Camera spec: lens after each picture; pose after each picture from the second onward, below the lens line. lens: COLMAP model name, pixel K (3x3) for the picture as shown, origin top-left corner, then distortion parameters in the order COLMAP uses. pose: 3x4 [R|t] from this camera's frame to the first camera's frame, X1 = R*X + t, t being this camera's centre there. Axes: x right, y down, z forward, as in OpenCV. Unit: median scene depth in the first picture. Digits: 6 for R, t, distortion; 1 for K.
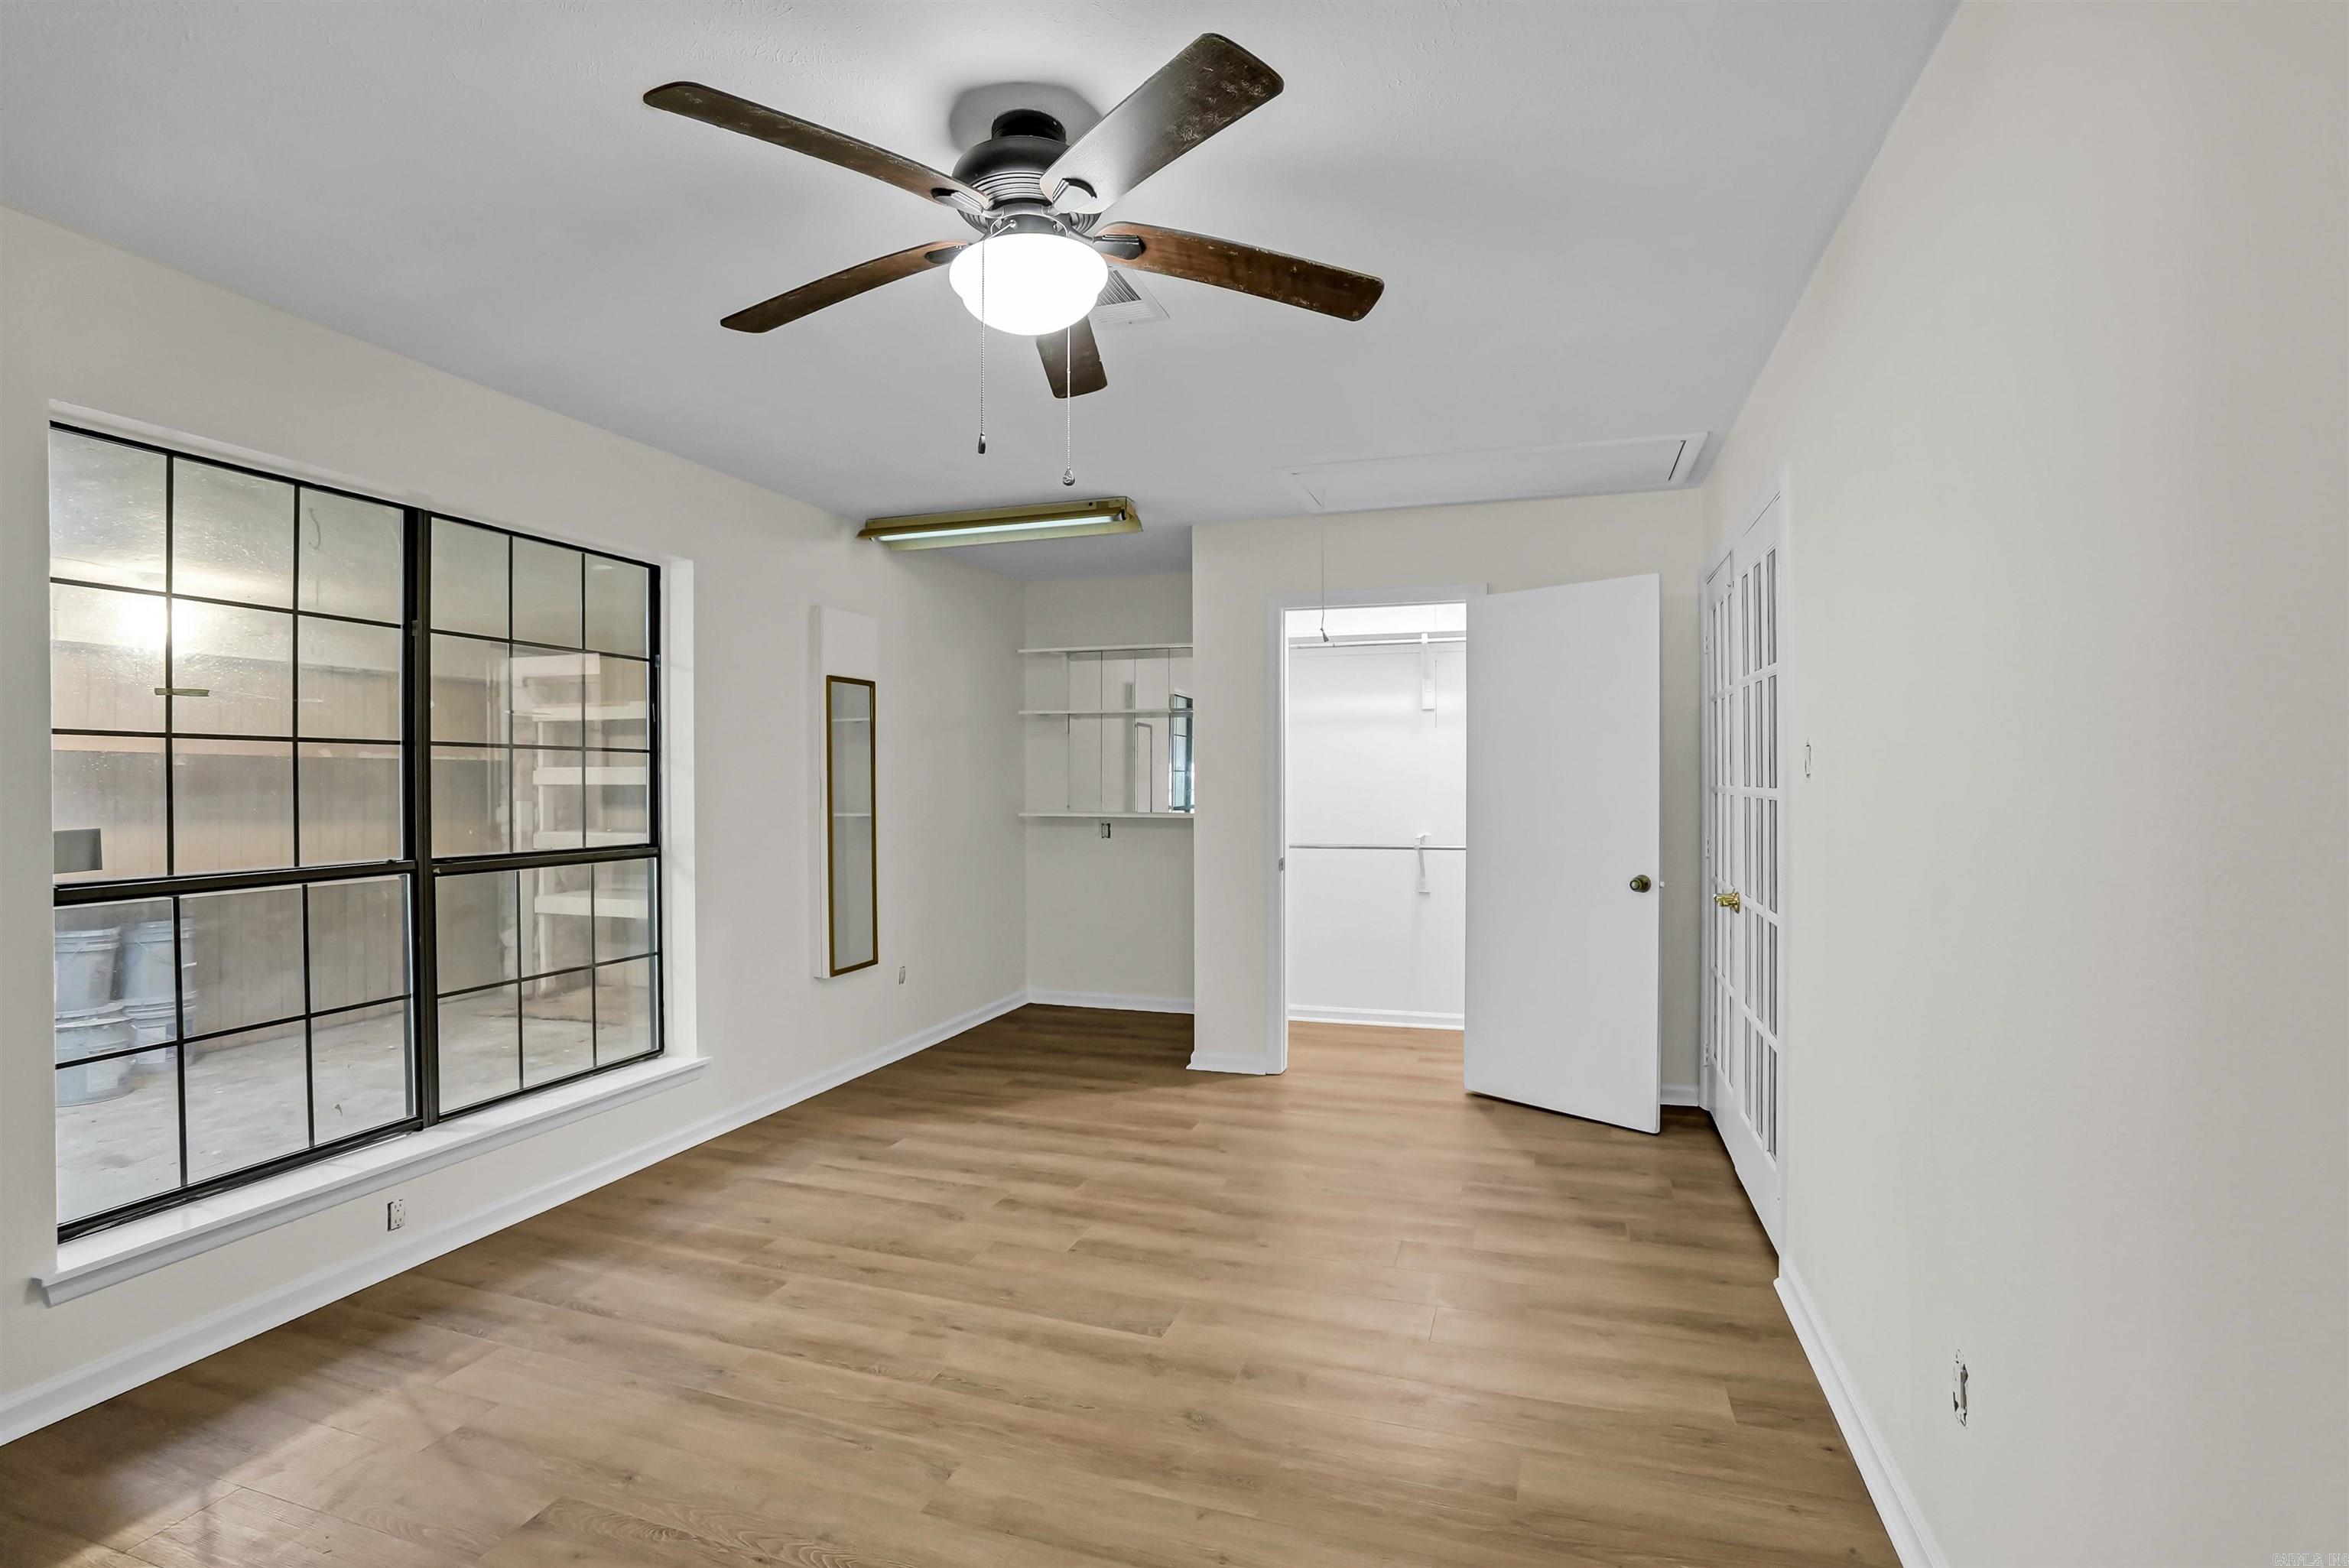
lens RADIAL K [[1084.3, 0, 1180.4], [0, 1084.3, 778.9], [0, 0, 1]] dist [-0.040204, 0.000326]
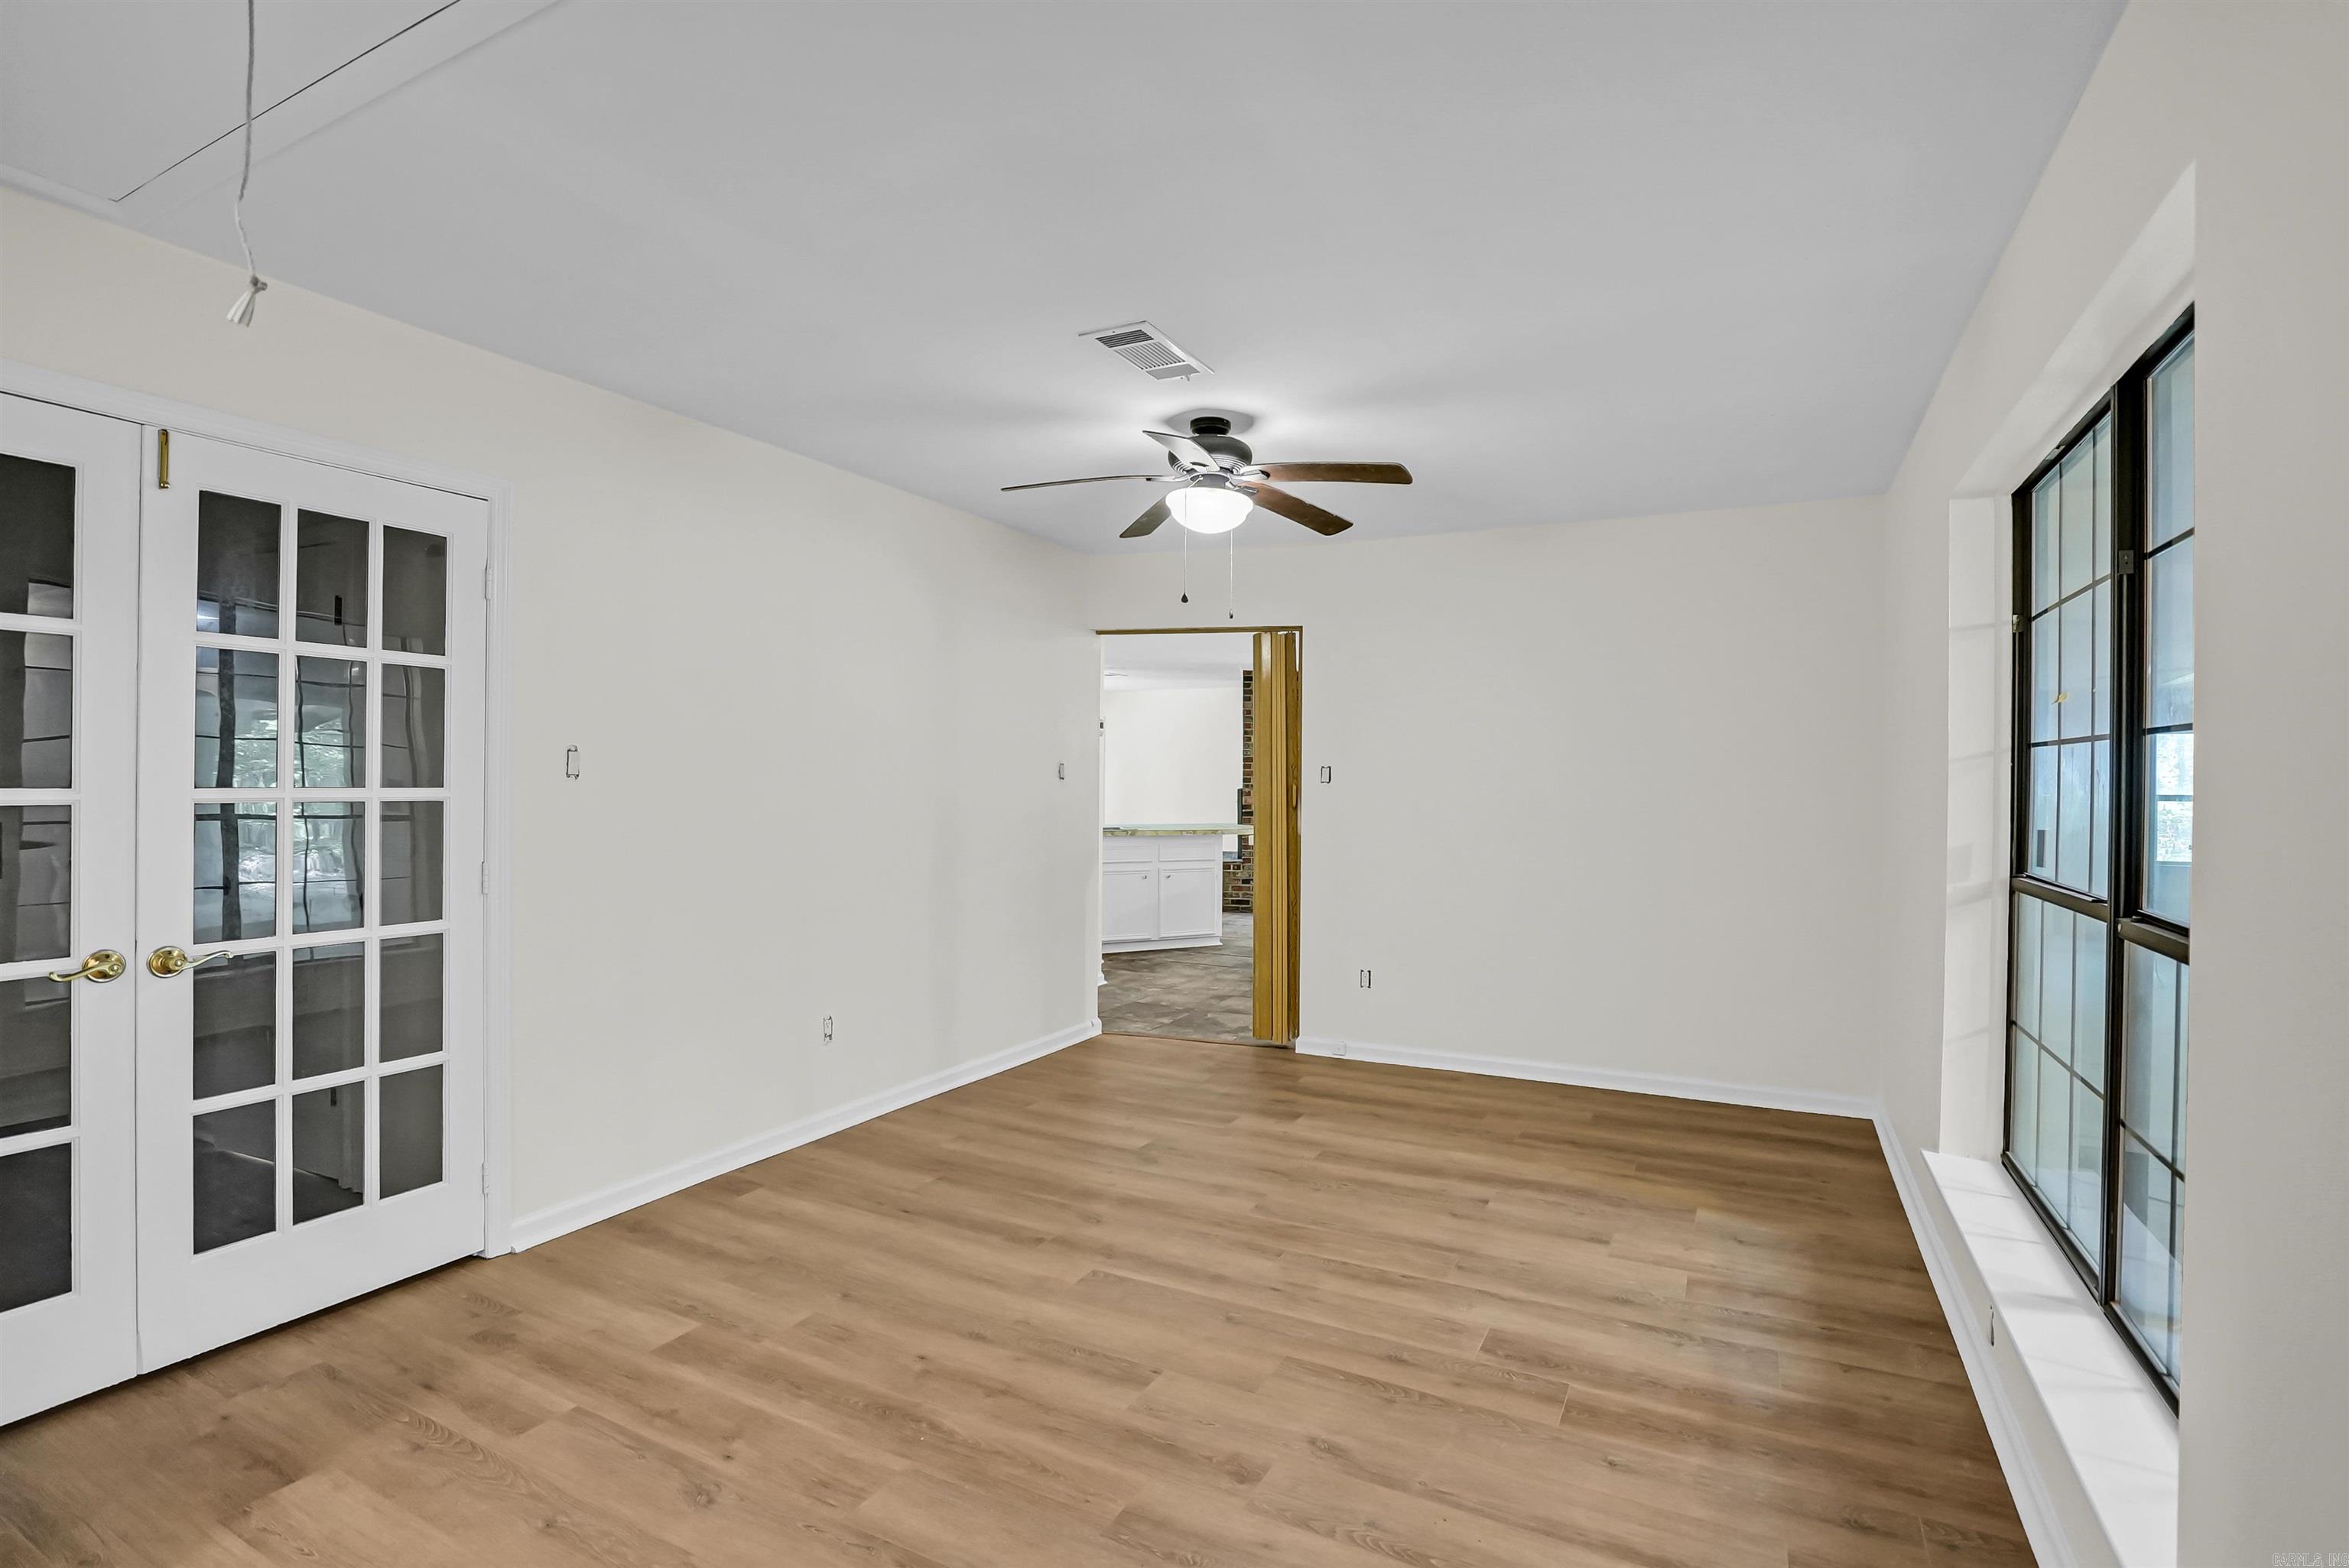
lens RADIAL K [[1084.3, 0, 1180.4], [0, 1084.3, 778.9], [0, 0, 1]] dist [-0.040204, 0.000326]
pose [[-0.987741, -0.004455, 0.156038, -0.264204], [-0.004605, 0.999989, -0.000598, -0.001104], [-0.156034, -0.001310, -0.987751, 1.962010]]
